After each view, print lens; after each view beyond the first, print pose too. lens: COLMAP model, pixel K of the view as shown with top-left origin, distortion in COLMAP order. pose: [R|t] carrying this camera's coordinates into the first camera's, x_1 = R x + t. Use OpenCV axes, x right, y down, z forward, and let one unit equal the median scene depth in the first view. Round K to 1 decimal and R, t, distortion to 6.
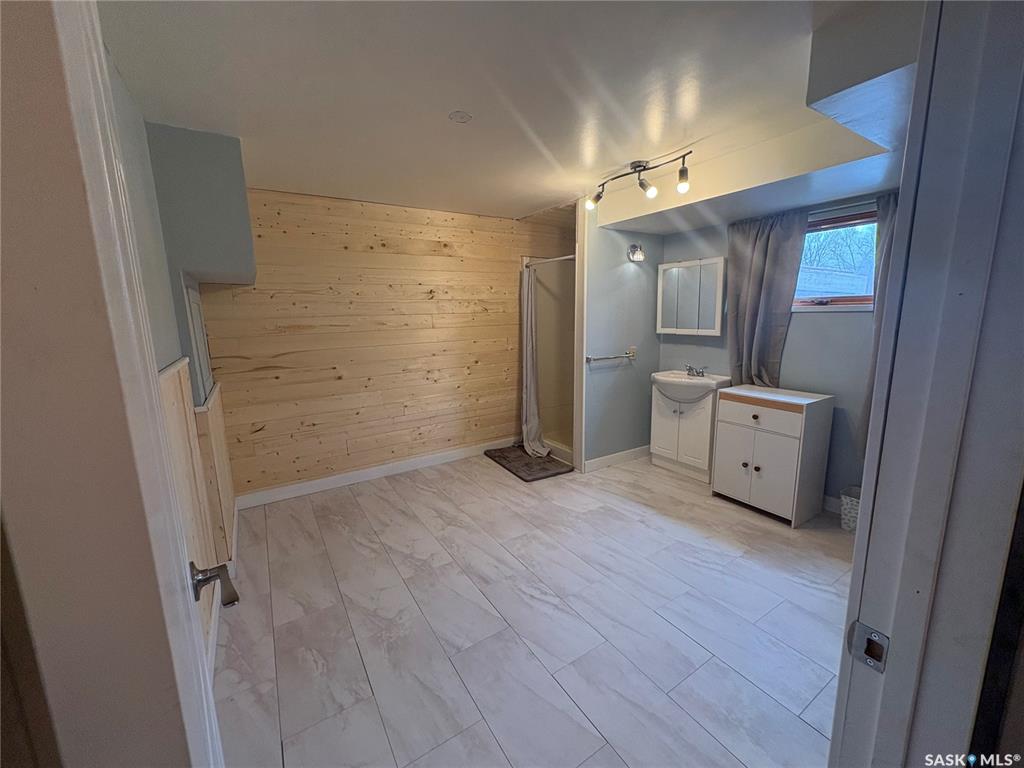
lens RADIAL K [[407.6, 0, 512.4], [0, 407.6, 382.8], [0, 0, 1]] dist [0.000708, -0.000182]
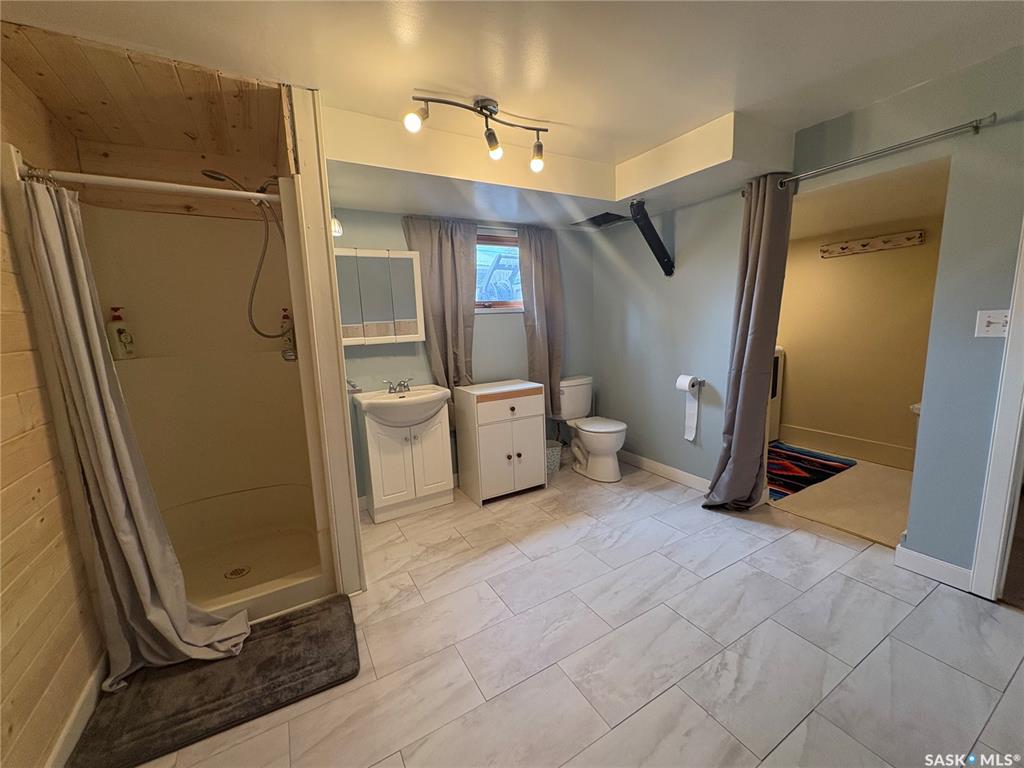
lens RADIAL K [[407.6, 0, 511.5], [0, 407.6, 381.9], [0, 0, 1]] dist [0.000708, -0.000182]
pose [[0.042259, -0.134064, 0.990071, -0.442592], [0.206941, 0.970641, 0.122600, -0.113850], [-0.977440, 0.199705, 0.068761, 0.898706]]
